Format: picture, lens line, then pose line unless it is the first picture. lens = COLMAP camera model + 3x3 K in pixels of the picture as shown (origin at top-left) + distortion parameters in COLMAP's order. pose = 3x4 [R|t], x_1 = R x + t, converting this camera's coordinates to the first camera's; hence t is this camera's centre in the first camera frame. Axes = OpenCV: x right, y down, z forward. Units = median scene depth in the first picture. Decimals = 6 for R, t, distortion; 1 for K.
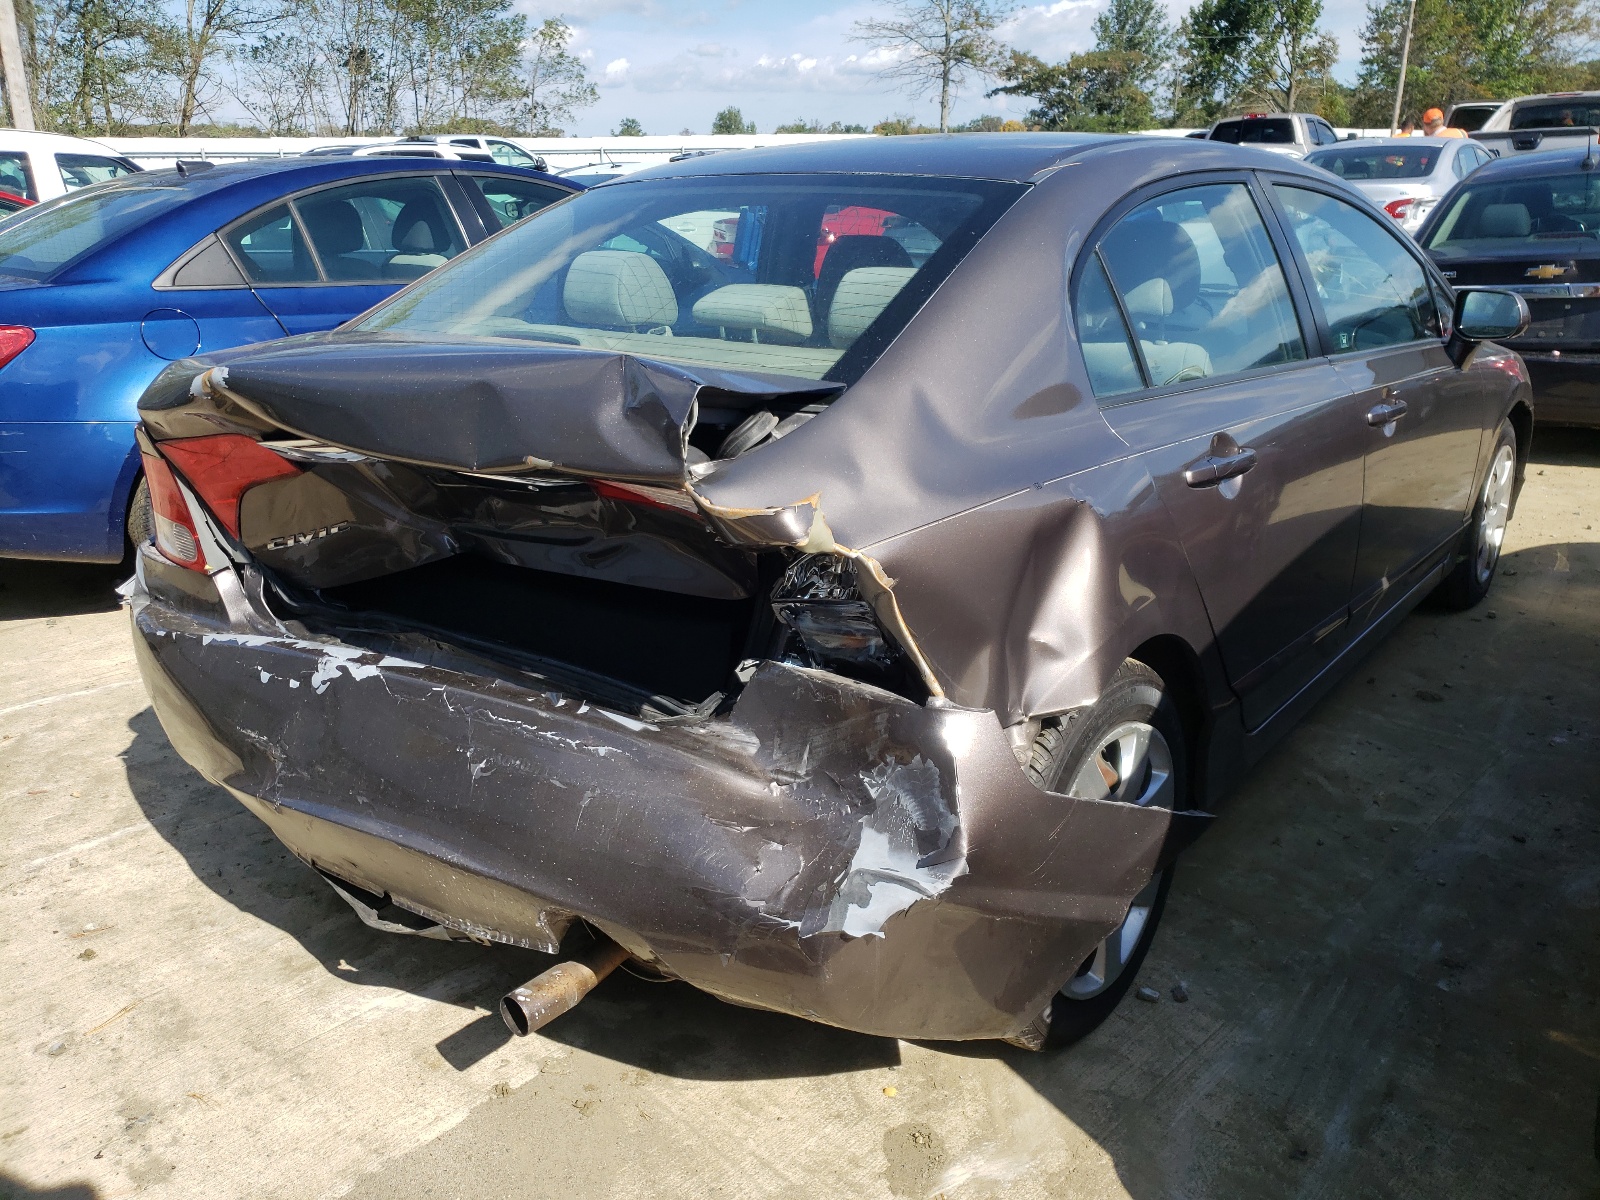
lens RADIAL K [[1217.4, 0, 800.0], [0, 1217.4, 600.0], [0, 0, 1]] dist [0.025556, -0.023740]
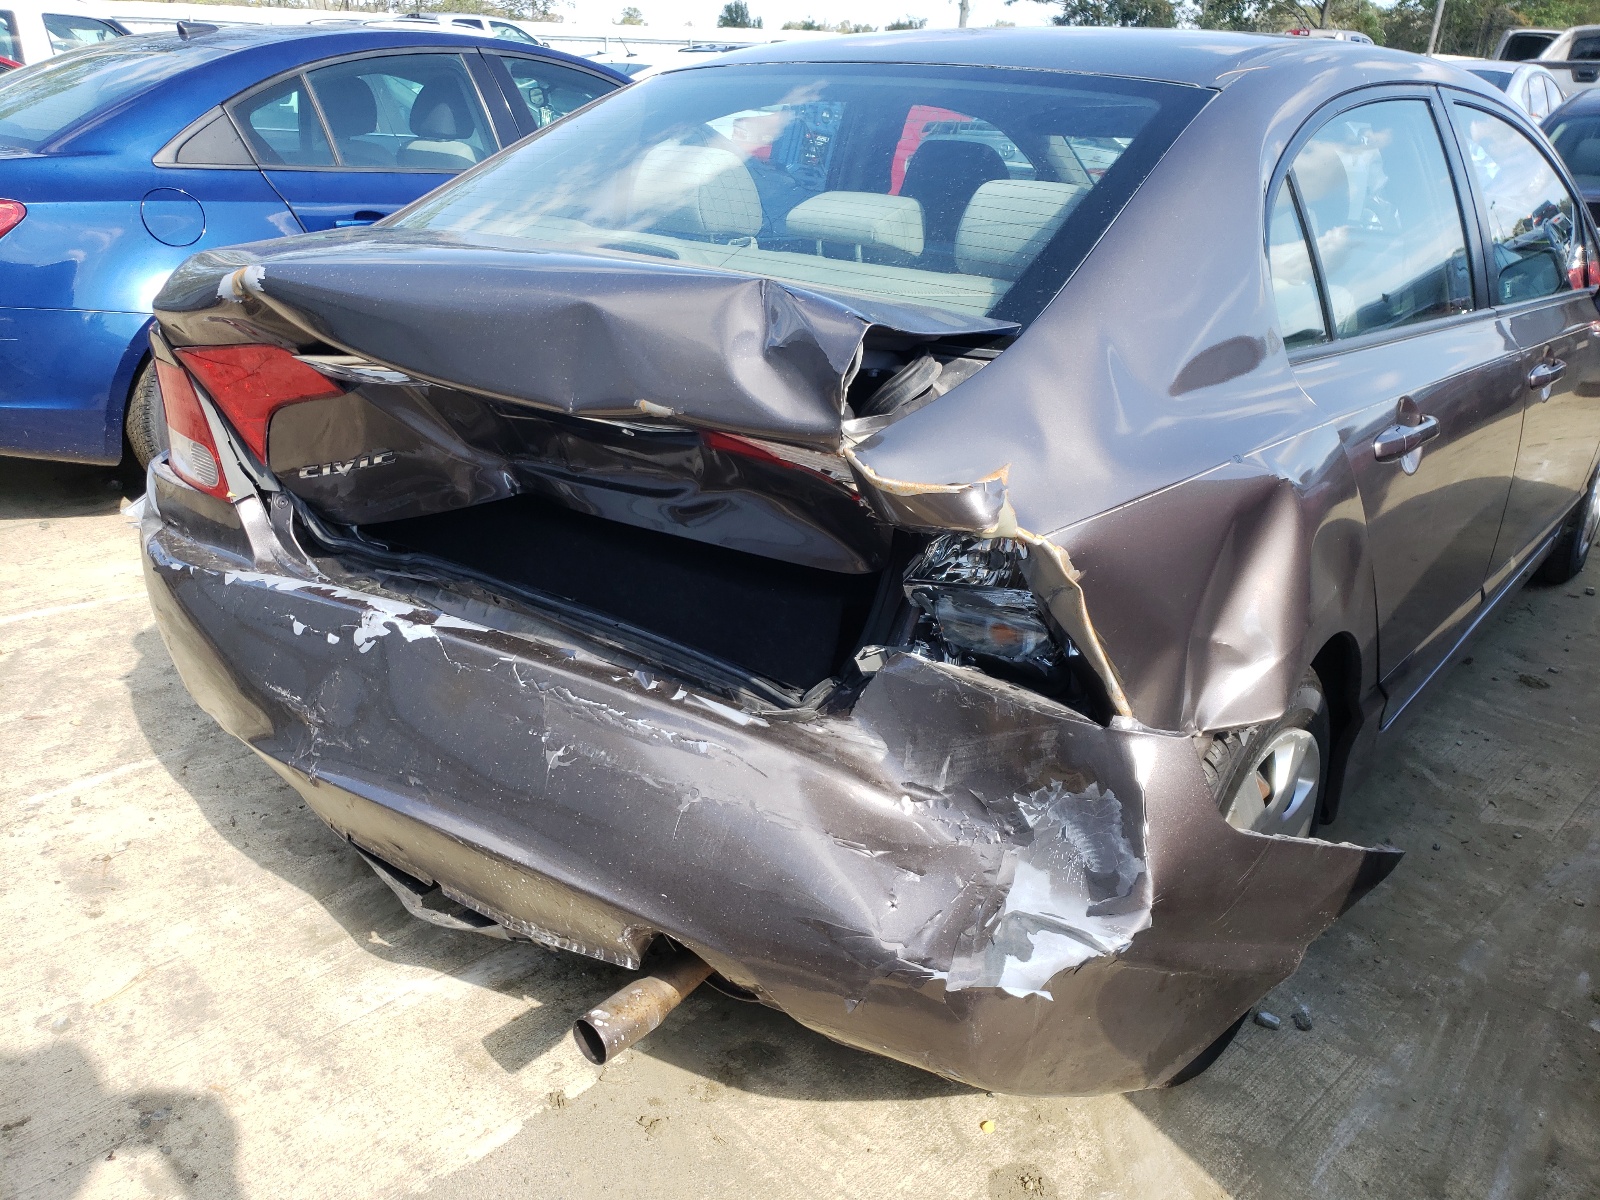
lens RADIAL K [[1234.3, 0, 796.2], [0, 1234.3, 618.4], [0, 0, 1]] dist [0.008576, -0.004093]
pose [[0.998894, 0.046918, 0.002979, -0.087039], [-0.047005, 0.995603, 0.081028, -0.033368], [0.000836, -0.081079, 0.996707, 0.121586]]
